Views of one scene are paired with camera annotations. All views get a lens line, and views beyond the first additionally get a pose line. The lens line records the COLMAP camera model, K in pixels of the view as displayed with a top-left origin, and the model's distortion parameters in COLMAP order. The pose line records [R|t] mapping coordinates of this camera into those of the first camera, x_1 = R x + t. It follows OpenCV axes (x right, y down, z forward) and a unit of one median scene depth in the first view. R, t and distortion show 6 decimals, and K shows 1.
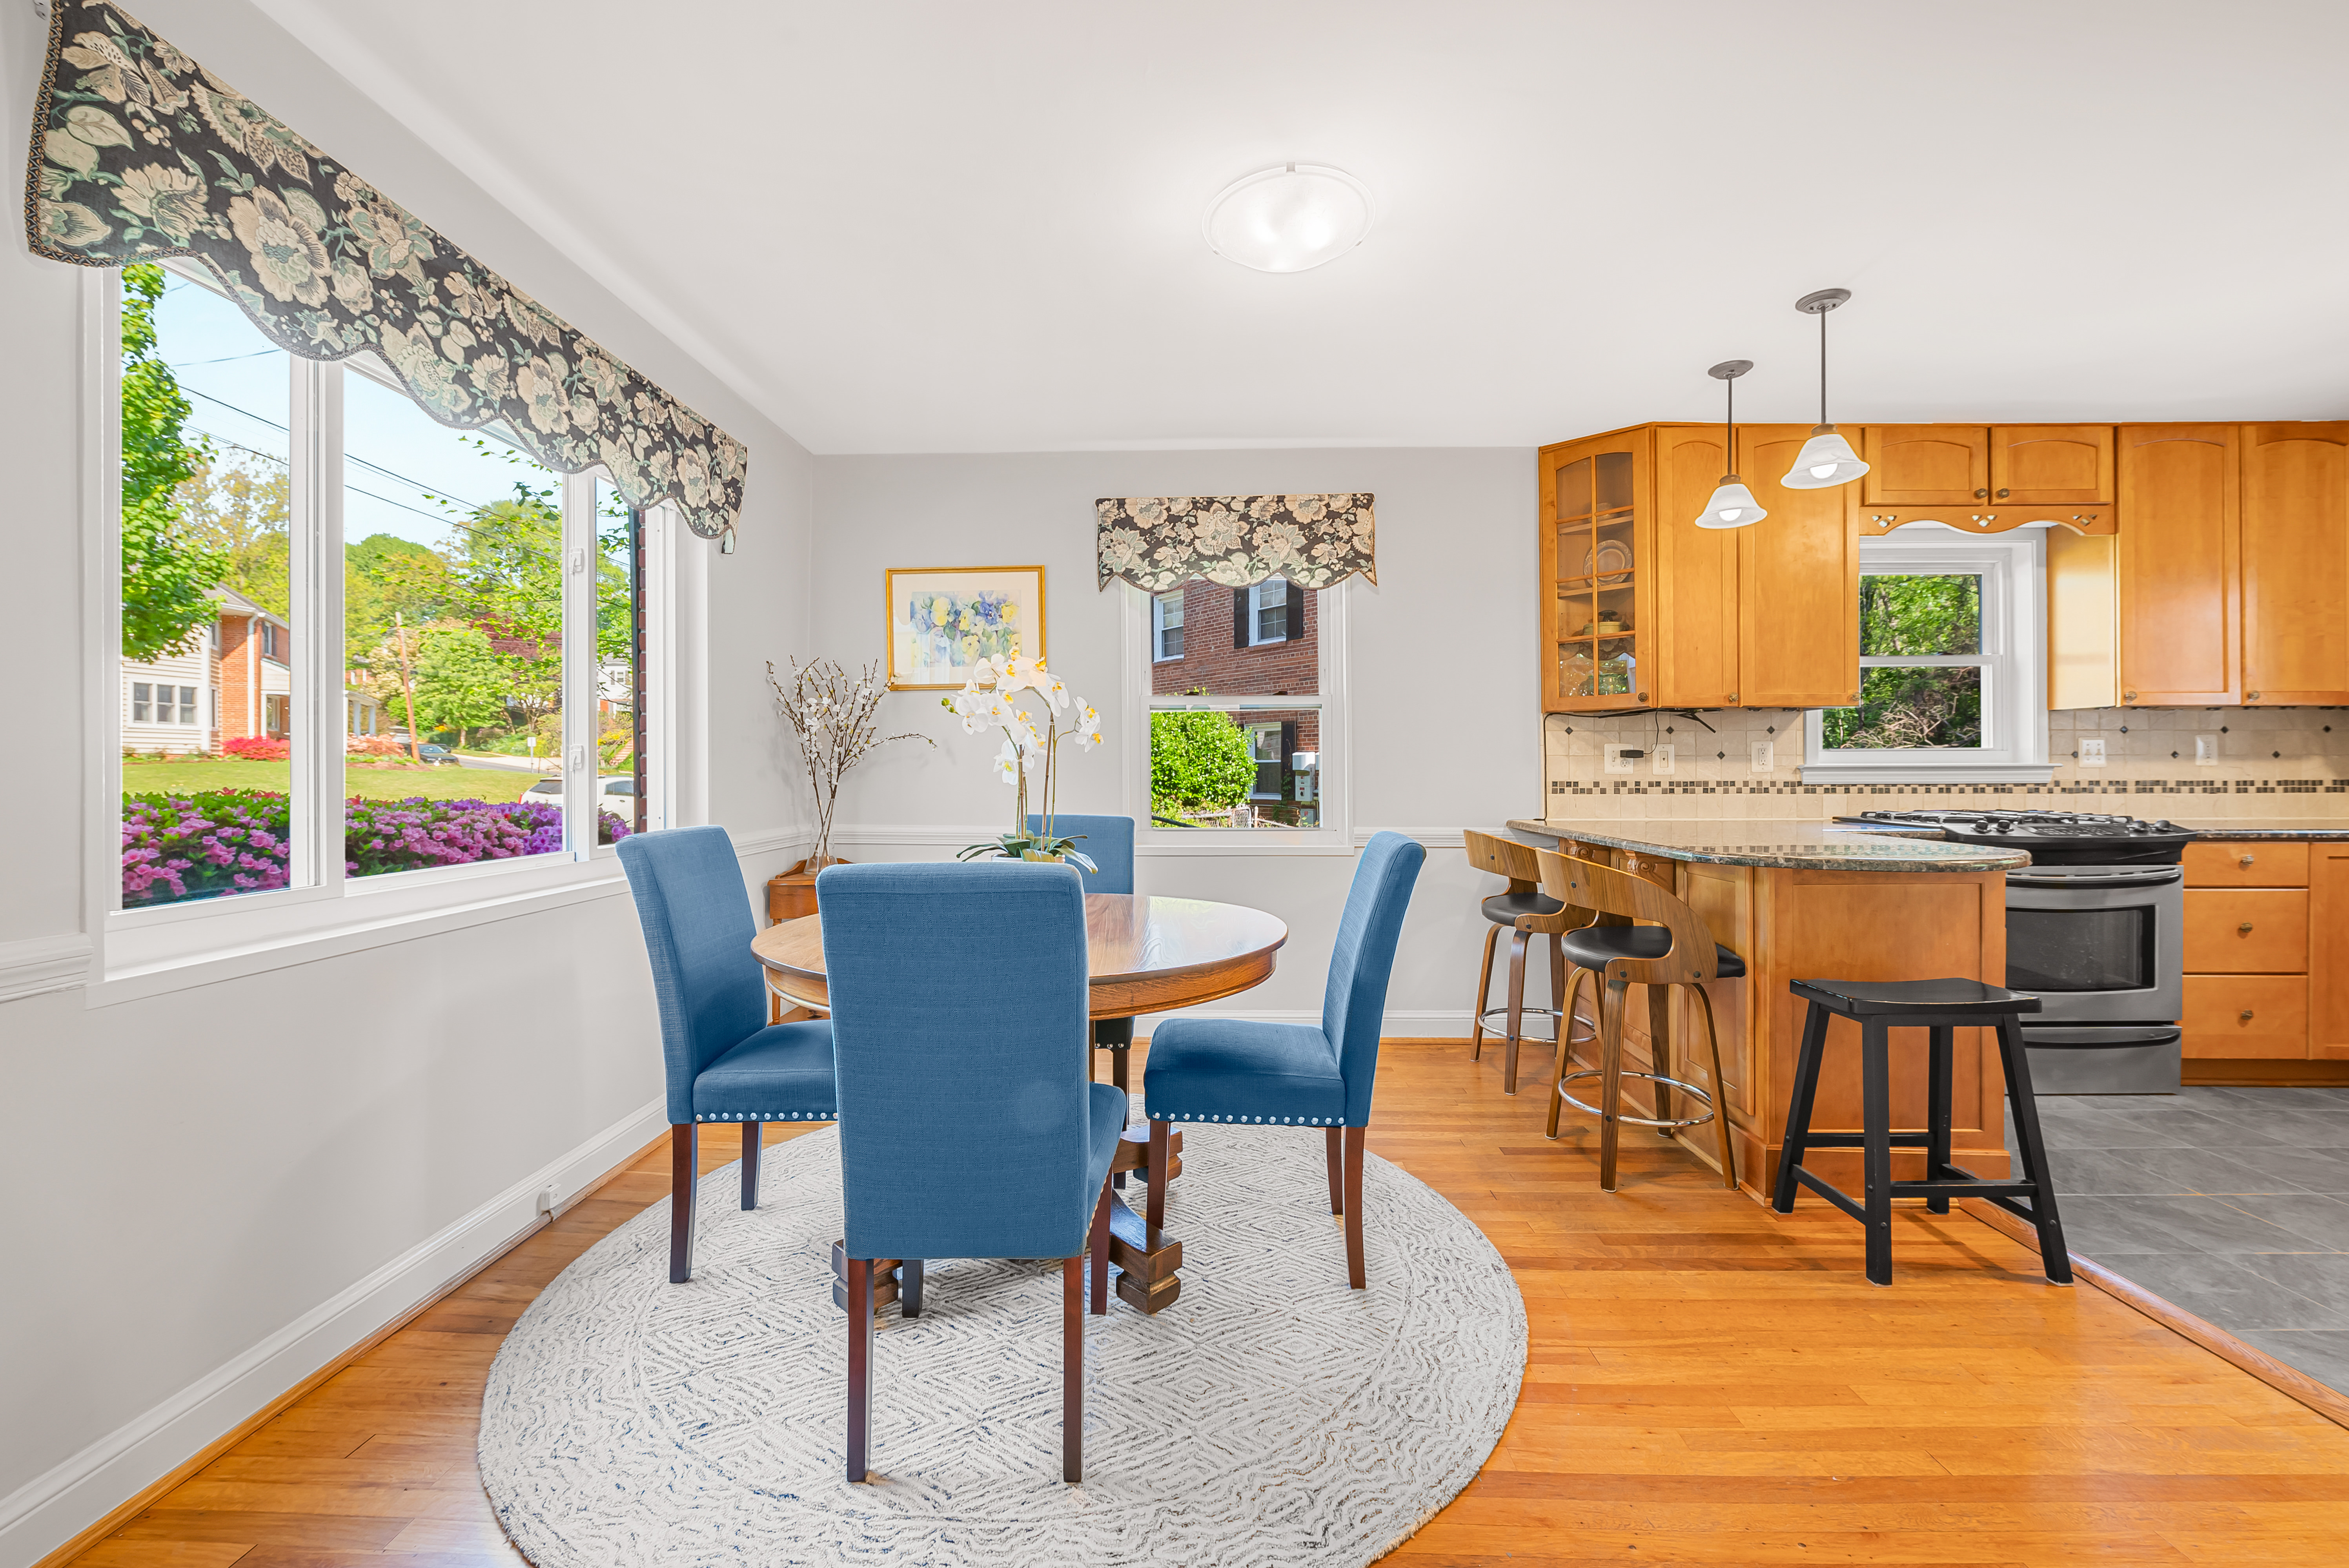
lens RADIAL K [[935.2, 0, 1179.6], [0, 935.2, 773.8], [0, 0, 1]] dist [-0.005717, -0.000126]
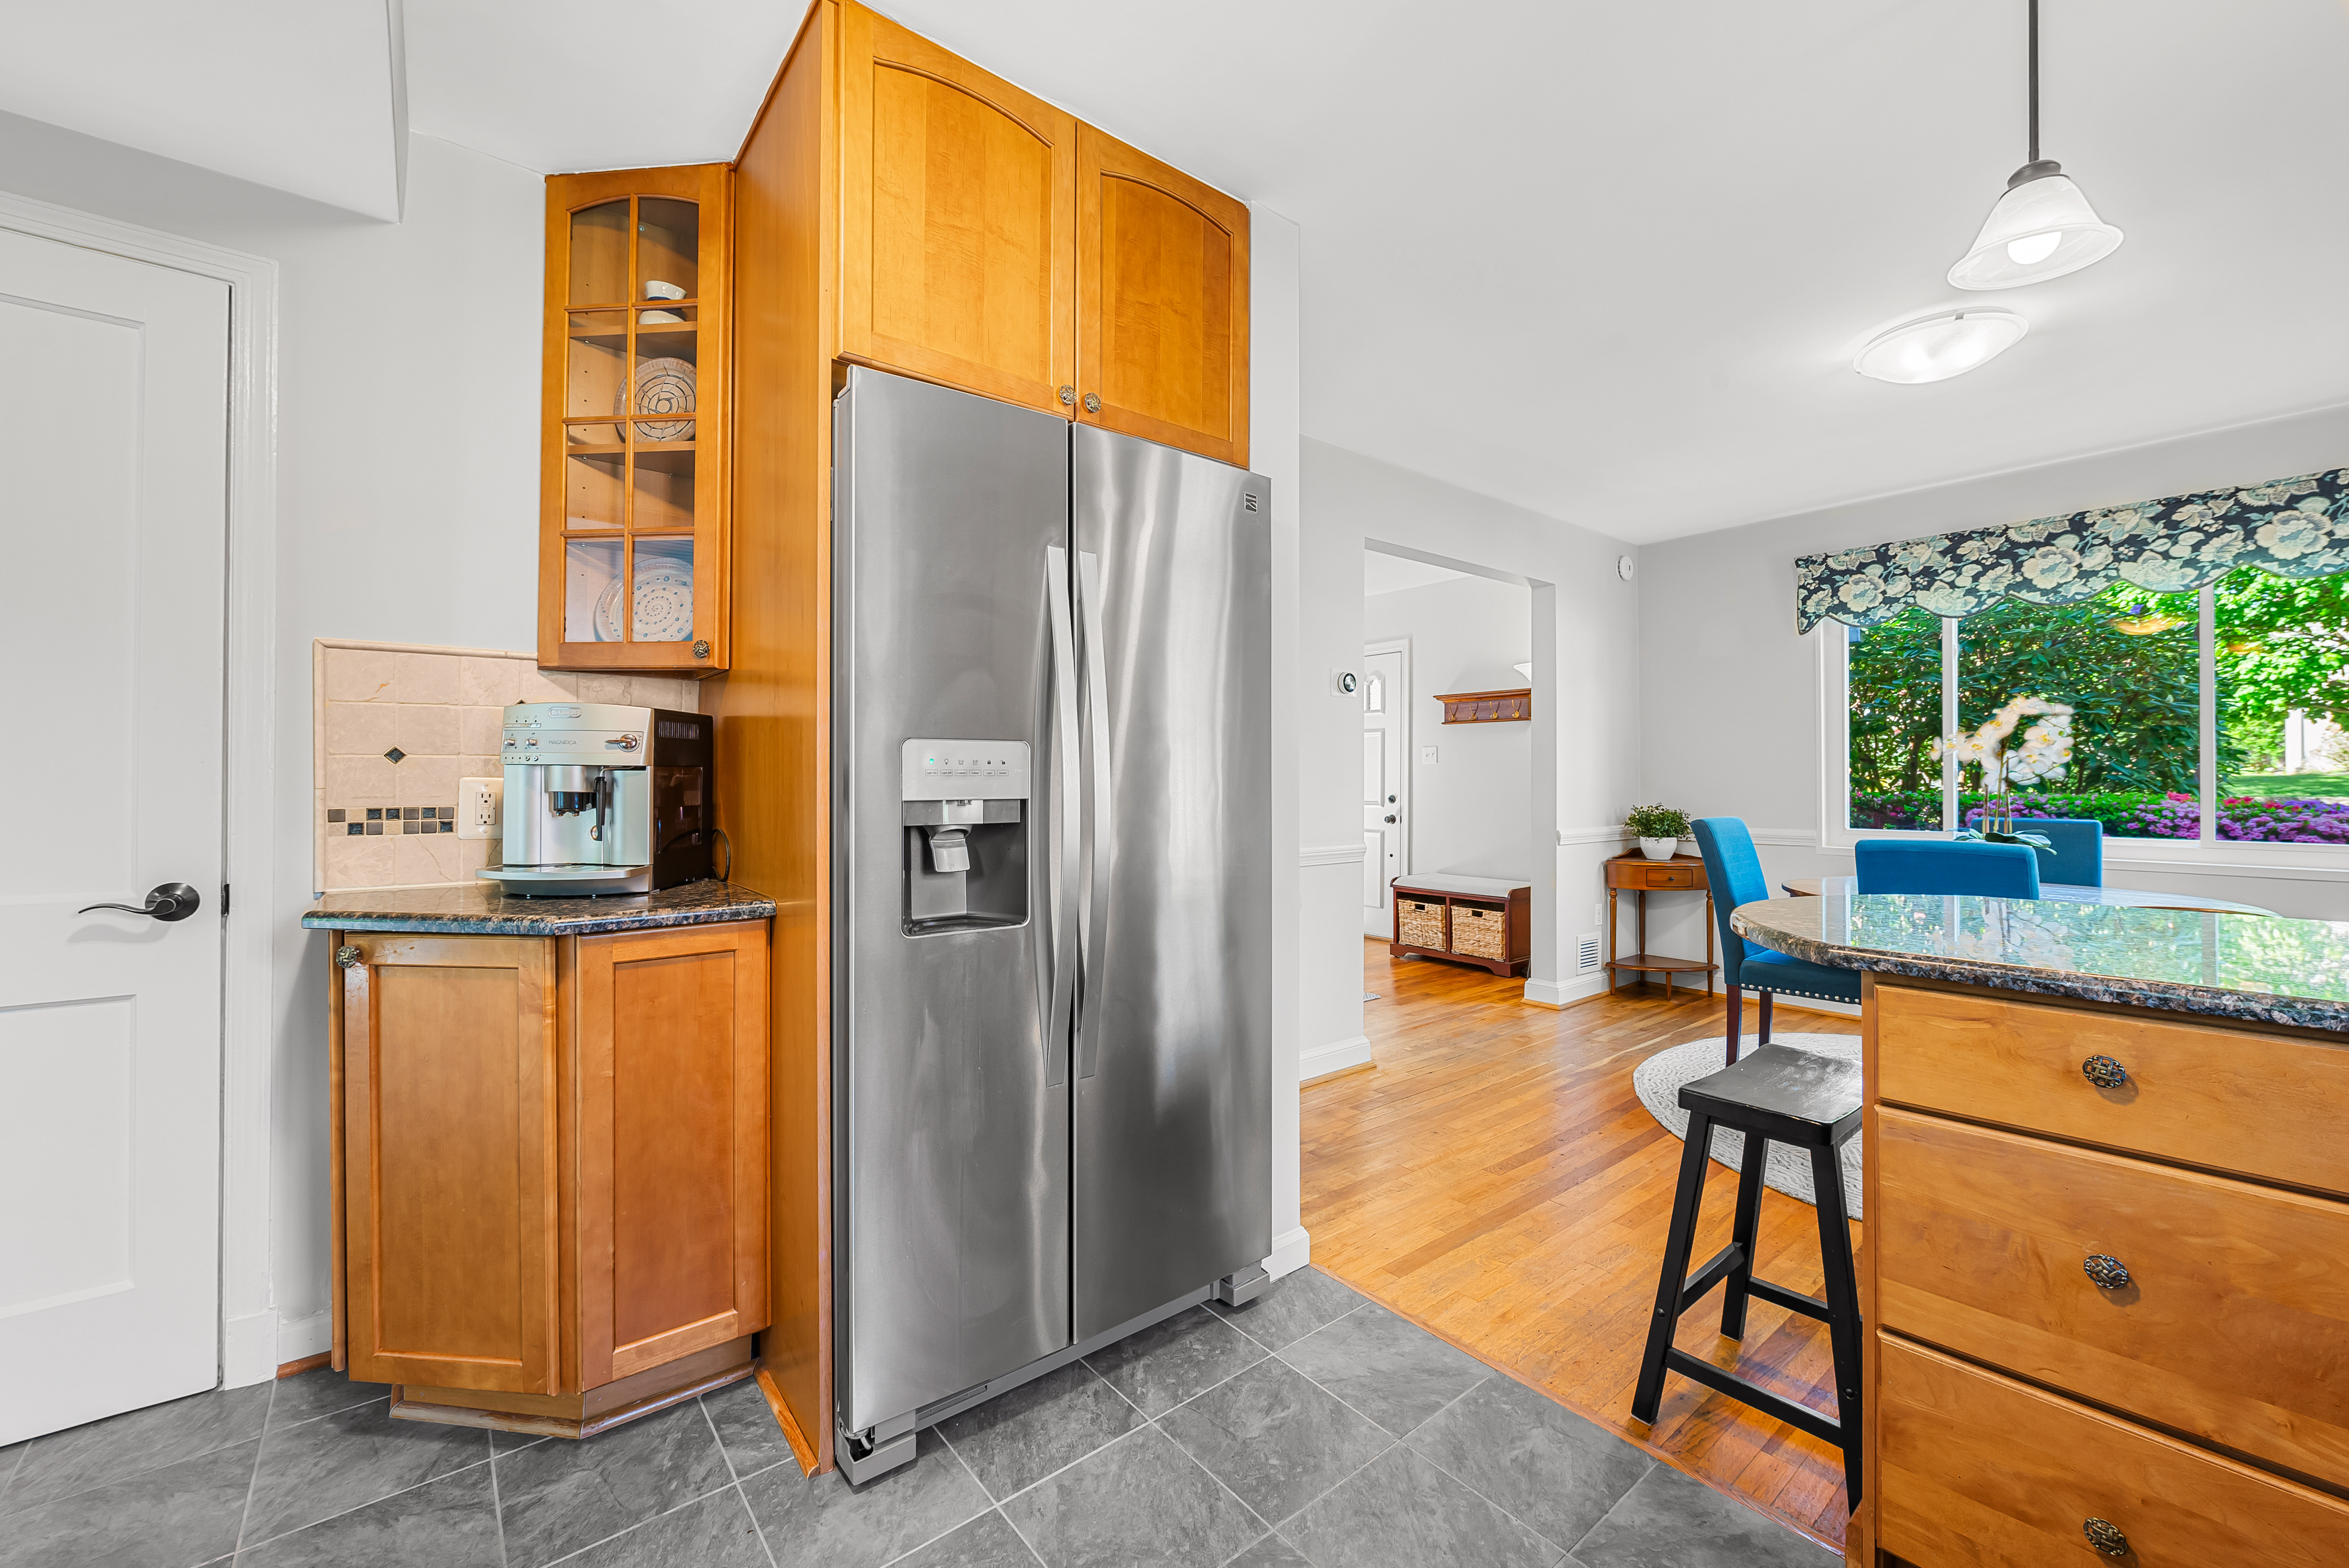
lens RADIAL K [[959.0, 0, 1177.7], [0, 959.0, 772.1], [0, 0, 1]] dist [0.007653, -0.000423]
pose [[-0.759292, 0.004974, -0.650731, 1.044166], [0.004452, 0.999987, 0.002449, -0.020870], [0.650735, -0.001038, -0.759304, 0.792097]]
